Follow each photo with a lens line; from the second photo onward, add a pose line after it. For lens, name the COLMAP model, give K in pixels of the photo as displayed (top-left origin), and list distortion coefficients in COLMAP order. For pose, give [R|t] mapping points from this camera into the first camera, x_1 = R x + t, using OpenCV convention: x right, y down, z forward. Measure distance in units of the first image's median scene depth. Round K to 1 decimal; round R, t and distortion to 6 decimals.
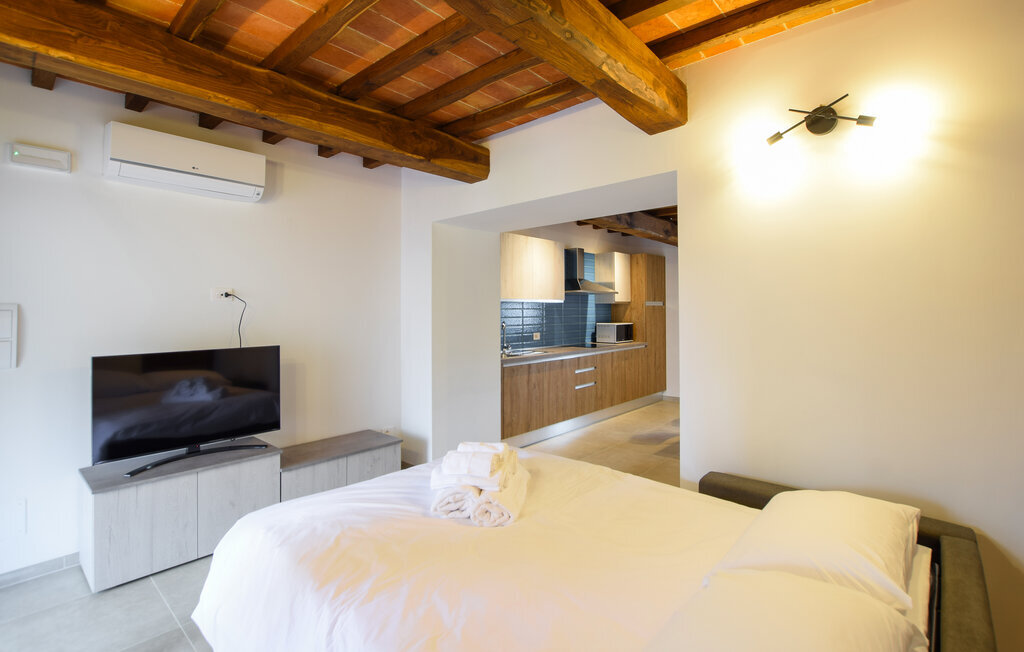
lens RADIAL K [[474.4, 0, 502.7], [0, 474.4, 303.5], [0, 0, 1]] dist [-0.029249, 0.000152]
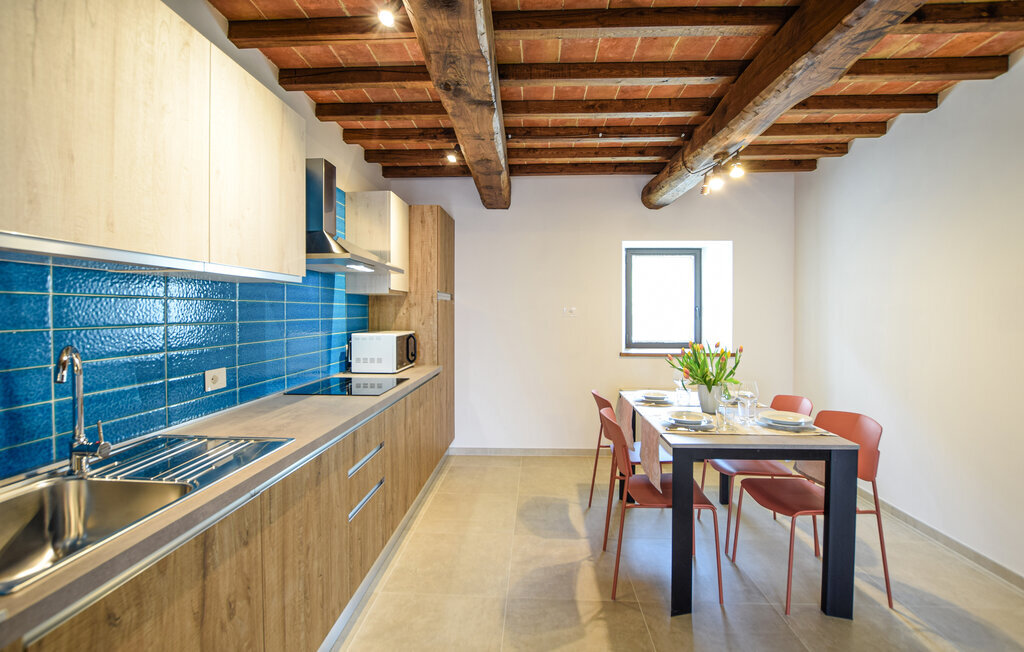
lens RADIAL K [[460.8, 0, 511.4], [0, 460.8, 312.1], [0, 0, 1]] dist [-0.022855, 0.001513]
pose [[0.767924, 0.000233, 0.640541, 0.021901], [-0.009063, 0.999904, 0.010502, 0.013756], [-0.640477, -0.013870, 0.767852, 0.547535]]
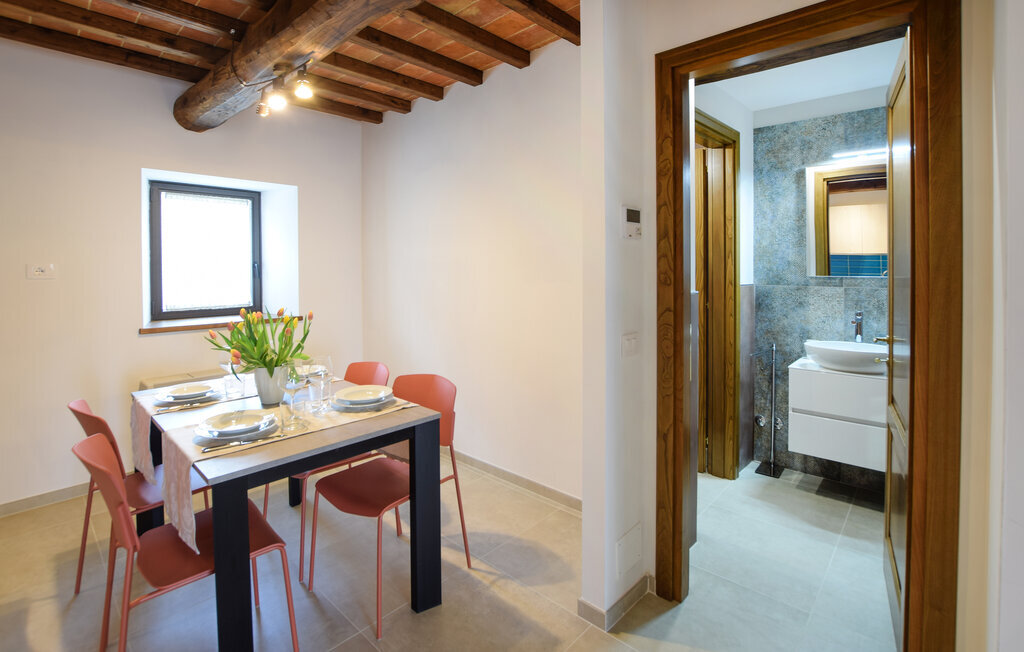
lens RADIAL K [[464.4, 0, 513.4], [0, 464.4, 274.2], [0, 0, 1]] dist [-0.030385, 0.000307]
pose [[-0.012038, -0.014916, 0.999816, 0.108470], [-0.005823, 0.999873, 0.014847, 0.014241], [-0.999911, -0.005643, -0.012123, 0.588167]]
